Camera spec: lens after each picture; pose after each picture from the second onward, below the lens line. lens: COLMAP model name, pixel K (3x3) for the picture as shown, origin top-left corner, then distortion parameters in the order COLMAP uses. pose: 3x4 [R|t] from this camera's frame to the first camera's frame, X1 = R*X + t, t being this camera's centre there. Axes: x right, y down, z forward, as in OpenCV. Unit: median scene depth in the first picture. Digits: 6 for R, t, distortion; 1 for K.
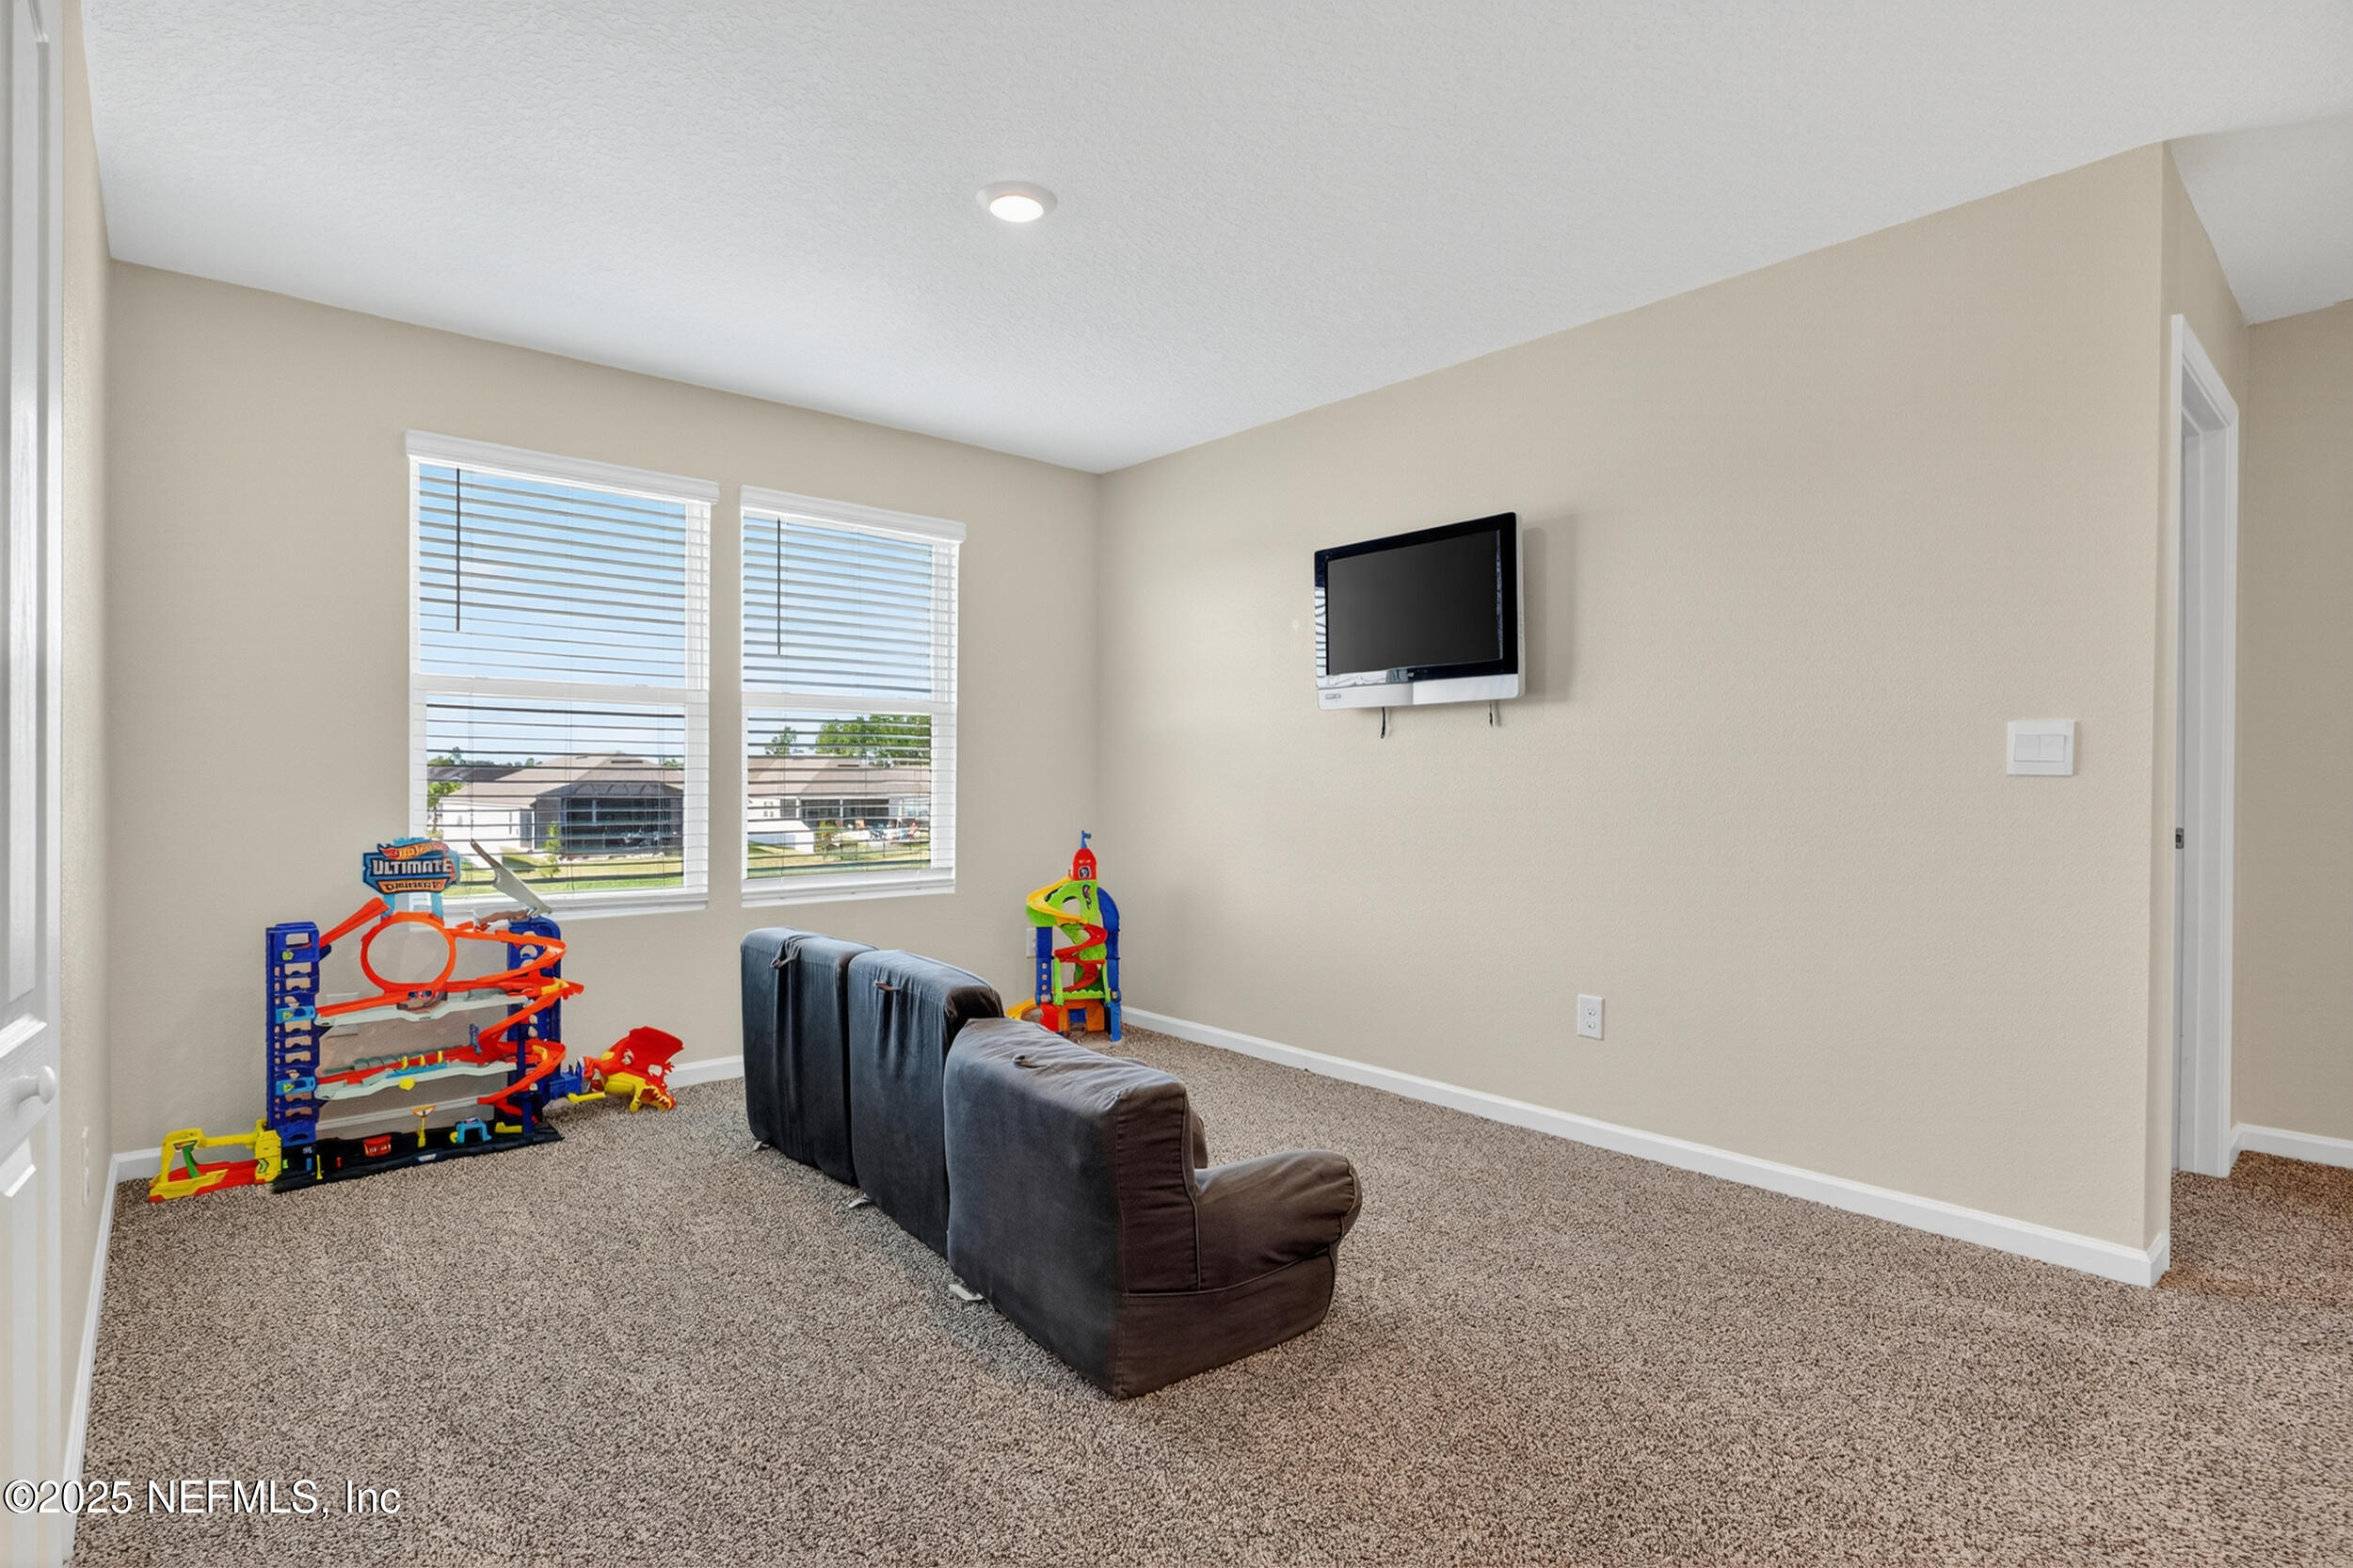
lens RADIAL K [[1145.8, 0, 1180.2], [0, 1145.8, 784.3], [0, 0, 1]] dist [-0.007578, 0.002613]
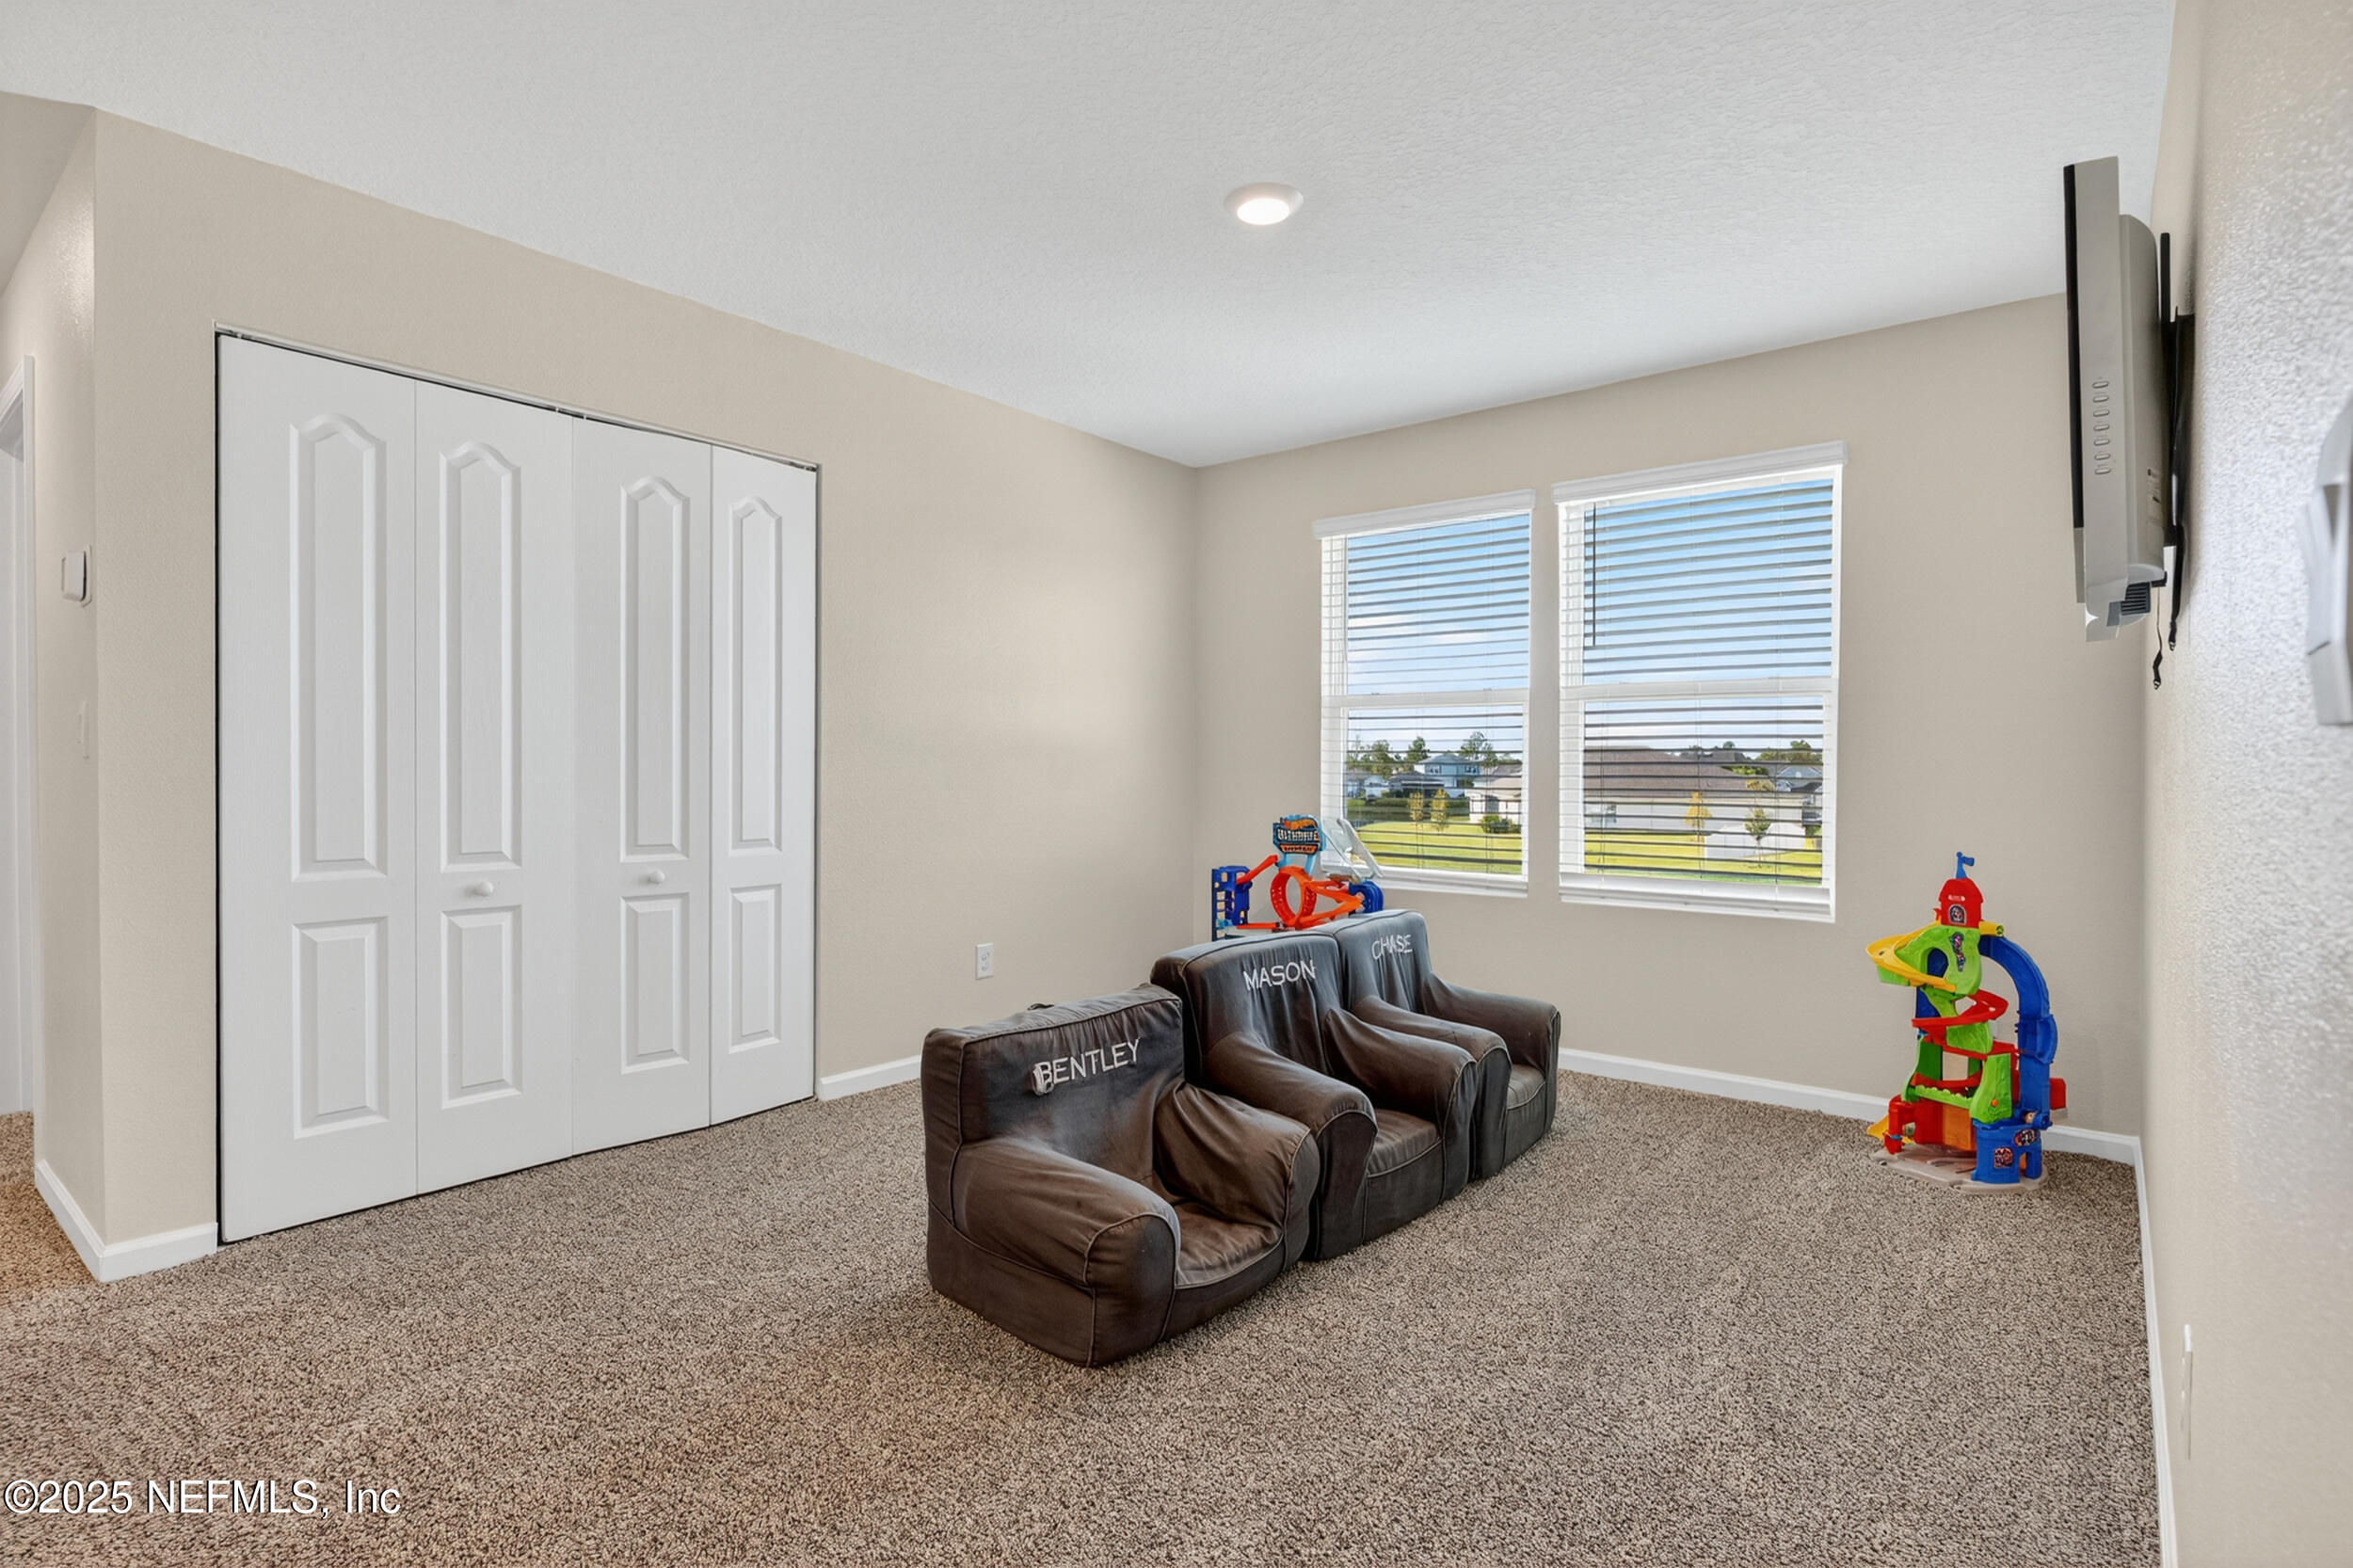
lens RADIAL K [[1145.8, 0, 1178.4], [0, 1145.8, 787.8], [0, 0, 1]] dist [-0.007578, 0.002613]
pose [[0.187172, 0.011271, -0.982263, 0.658022], [-0.011401, 0.999892, 0.009301, 0.003020], [0.982261, 0.009458, 0.187280, 0.582101]]
